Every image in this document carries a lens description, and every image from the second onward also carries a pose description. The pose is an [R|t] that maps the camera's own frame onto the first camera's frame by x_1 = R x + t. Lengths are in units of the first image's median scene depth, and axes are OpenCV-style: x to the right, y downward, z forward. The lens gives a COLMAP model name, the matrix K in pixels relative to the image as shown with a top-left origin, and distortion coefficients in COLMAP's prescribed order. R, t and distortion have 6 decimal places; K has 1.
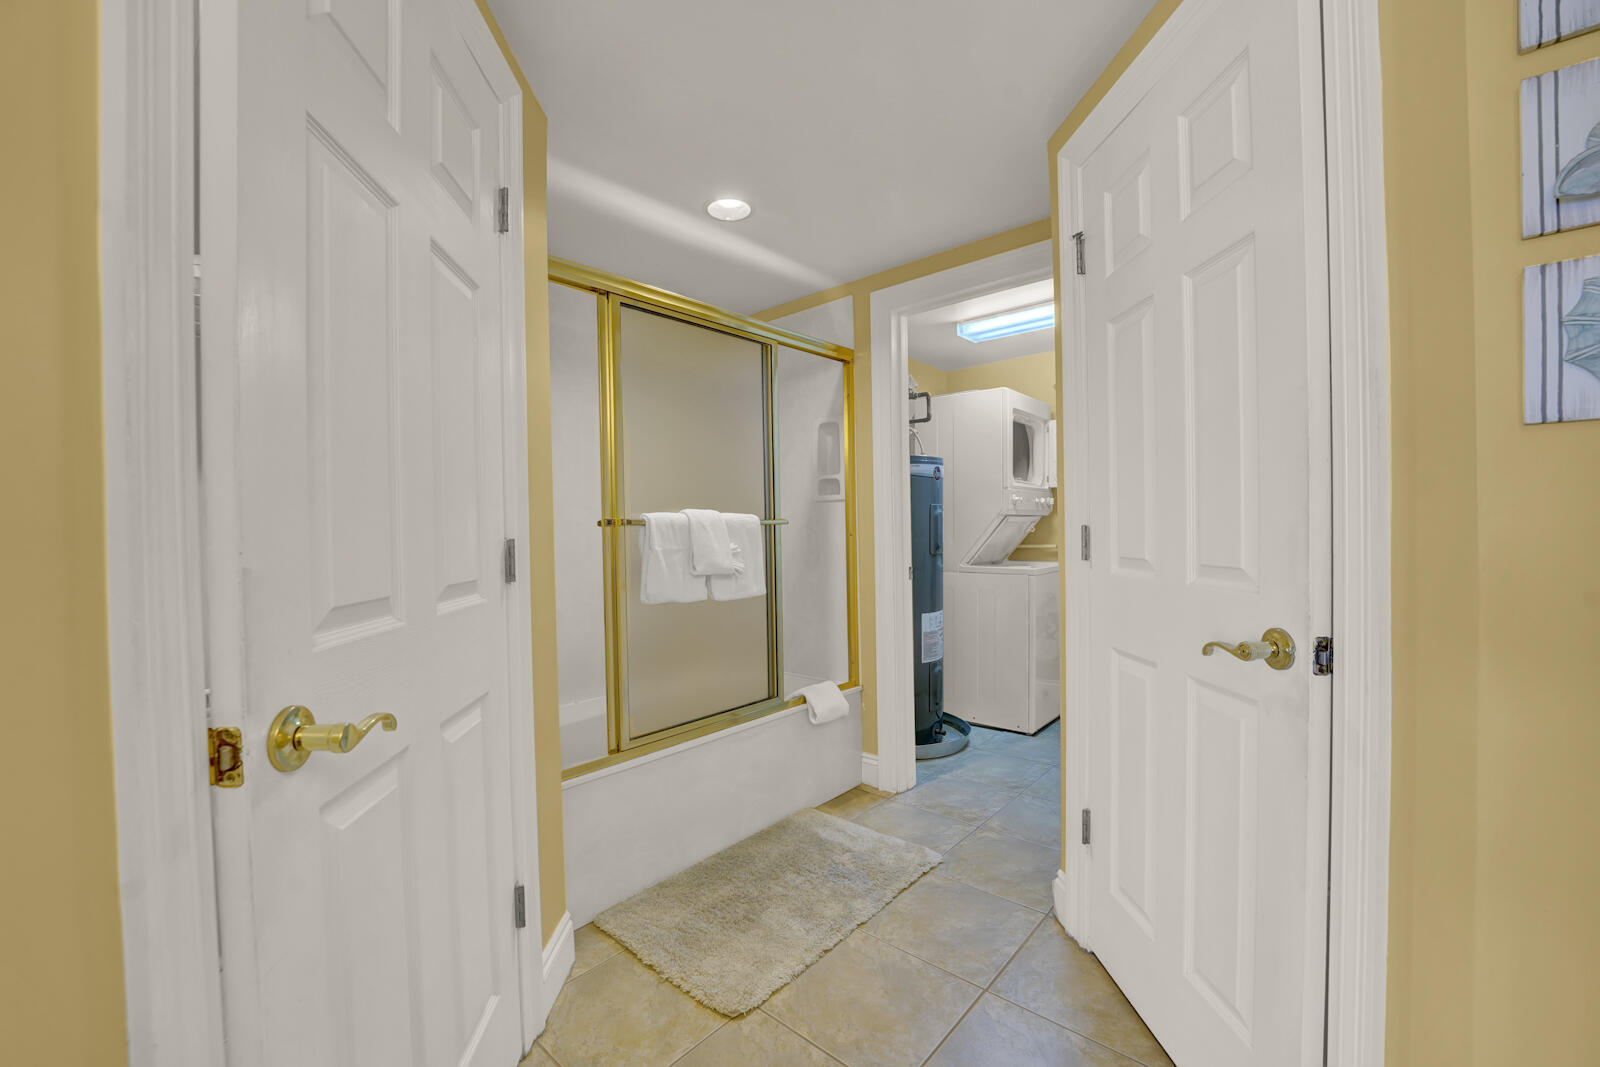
lens RADIAL K [[633.7, 0, 810.2], [0, 633.7, 535.0], [0, 0, 1]] dist [-0.016973, 0.000323]
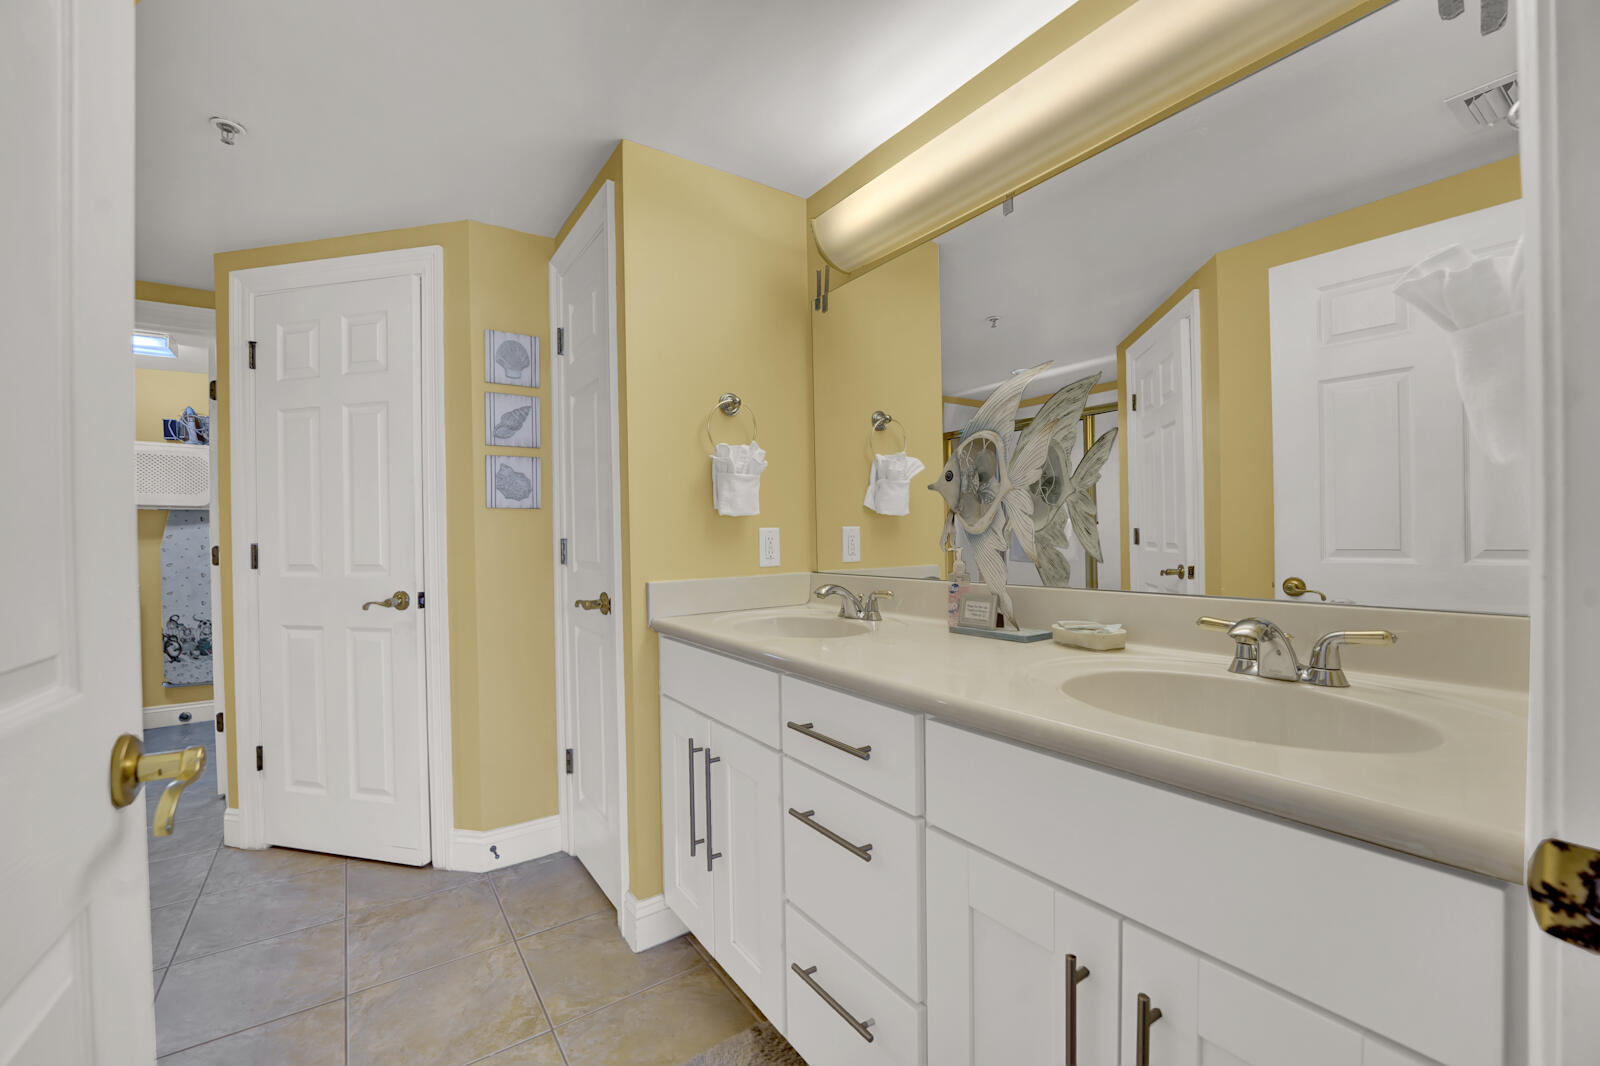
lens RADIAL K [[616.4, 0, 799.3], [0, 616.4, 538.7], [0, 0, 1]] dist [-0.037609, 0.000046]
pose [[0.207819, 0.004392, 0.978157, -0.913919], [0.023661, 0.999675, -0.009515, 0.019603], [-0.977881, 0.025122, 0.207648, -0.701364]]
